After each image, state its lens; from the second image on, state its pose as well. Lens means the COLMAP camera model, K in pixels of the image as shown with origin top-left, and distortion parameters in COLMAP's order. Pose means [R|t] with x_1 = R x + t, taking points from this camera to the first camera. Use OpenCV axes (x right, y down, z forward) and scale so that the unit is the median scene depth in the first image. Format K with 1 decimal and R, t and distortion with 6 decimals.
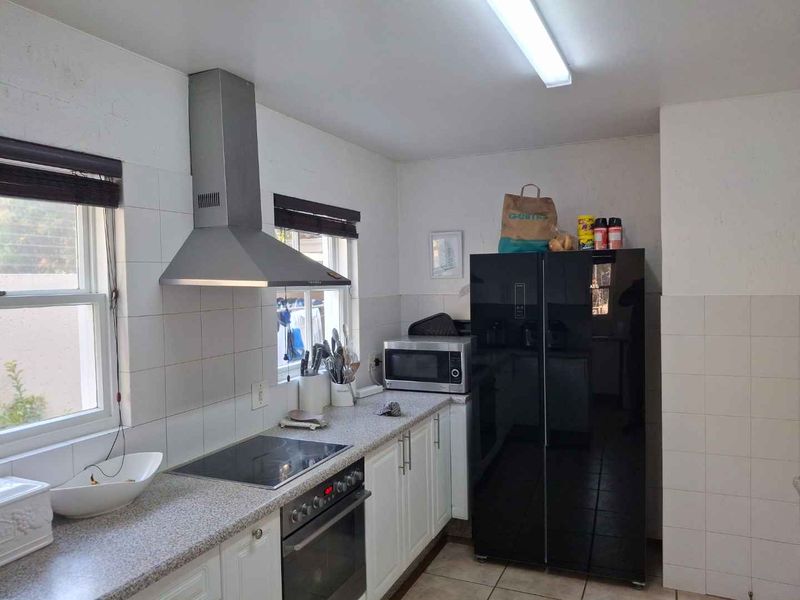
lens RADIAL K [[595.2, 0, 400.0], [0, 595.2, 300.0], [0, 0, 1]] dist [0.000965, -0.003619]
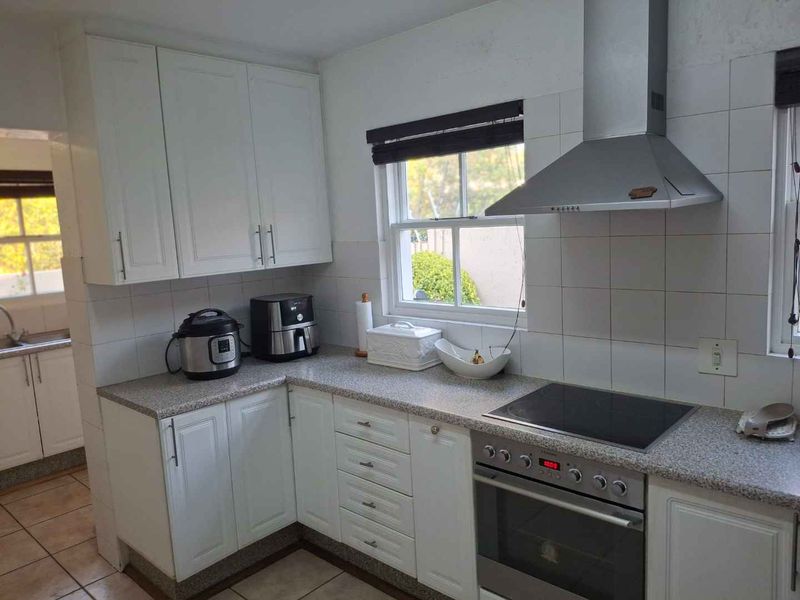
lens RADIAL K [[595.2, 0, 400.0], [0, 595.2, 300.0], [0, 0, 1]] dist [0.000965, -0.003619]
pose [[-0.310144, 0.164699, -0.936315, 0.740565], [0.012883, 0.985517, 0.169086, -0.049719], [0.950602, 0.040378, -0.307774, 1.146166]]
